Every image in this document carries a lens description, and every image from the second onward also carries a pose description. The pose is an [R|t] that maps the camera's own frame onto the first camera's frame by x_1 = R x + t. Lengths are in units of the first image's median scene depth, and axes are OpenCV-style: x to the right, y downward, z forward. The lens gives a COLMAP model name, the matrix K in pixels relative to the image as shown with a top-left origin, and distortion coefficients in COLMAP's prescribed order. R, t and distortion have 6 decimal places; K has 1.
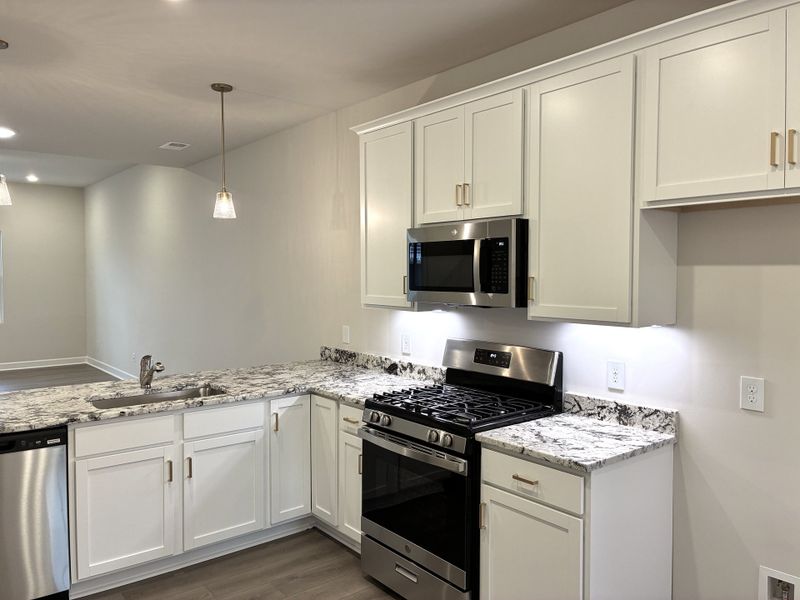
lens RADIAL K [[609.2, 0, 404.1], [0, 609.2, 294.3], [0, 0, 1]] dist [0.039009, -0.006666]
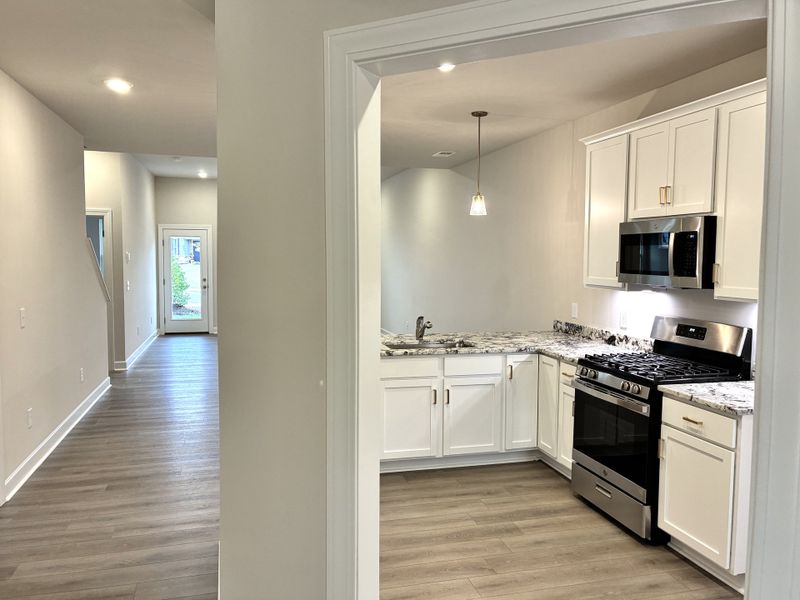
lens RADIAL K [[625.4, 0, 397.7], [0, 625.4, 297.2], [0, 0, 1]] dist [0.030147, -0.005190]
pose [[0.911024, 0.036560, -0.410730, 0.121544], [-0.024270, 0.999089, 0.035099, 0.007877], [0.411639, -0.022007, 0.911081, -0.334379]]
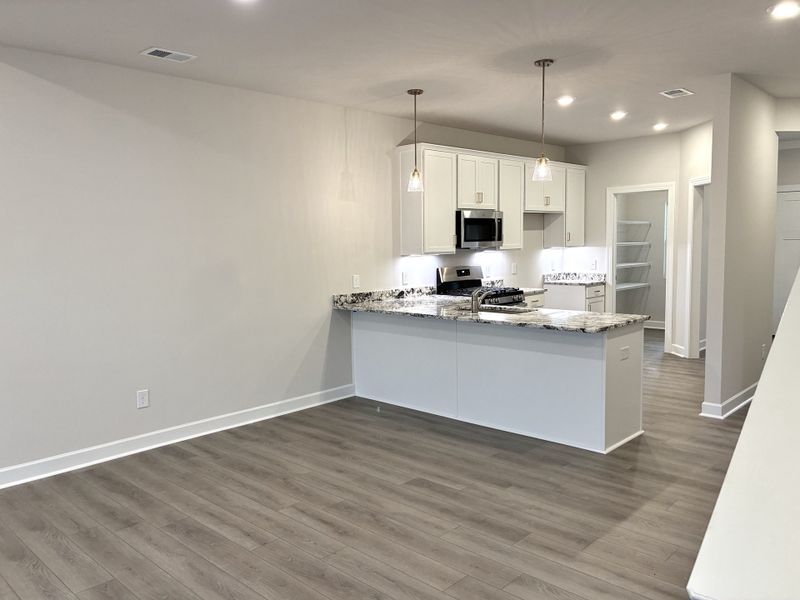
lens RADIAL K [[625.4, 0, 397.7], [0, 625.4, 297.2], [0, 0, 1]] dist [0.030147, -0.005190]
pose [[-0.116755, -0.088752, 0.989187, -1.976606], [0.056471, 0.993795, 0.095831, -0.034787], [-0.991554, 0.067049, -0.111019, 1.440954]]
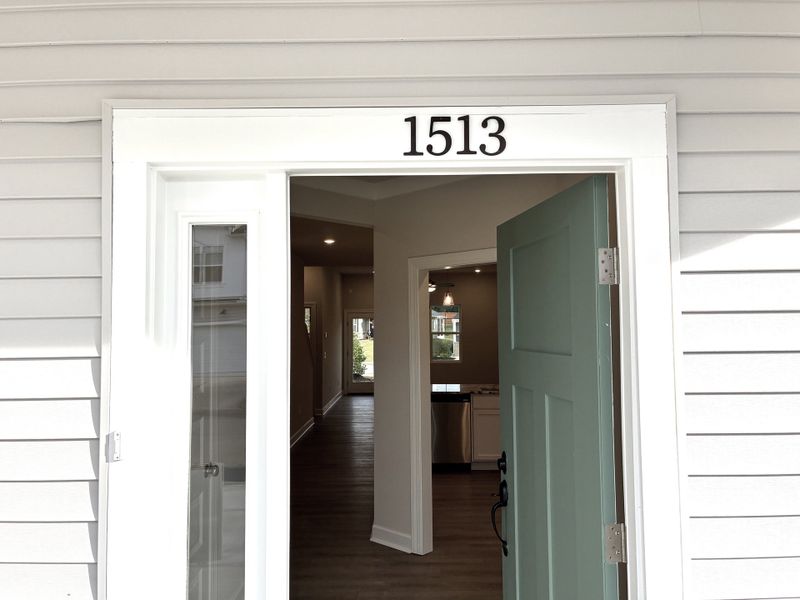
lens RADIAL K [[609.2, 0, 404.1], [0, 609.2, 294.3], [0, 0, 1]] dist [0.039009, -0.006666]
pose [[0.774844, -0.040899, -0.630827, 0.718708], [-0.015828, 0.996337, -0.084038, 0.016736], [0.631954, 0.075101, 0.771359, -0.969011]]
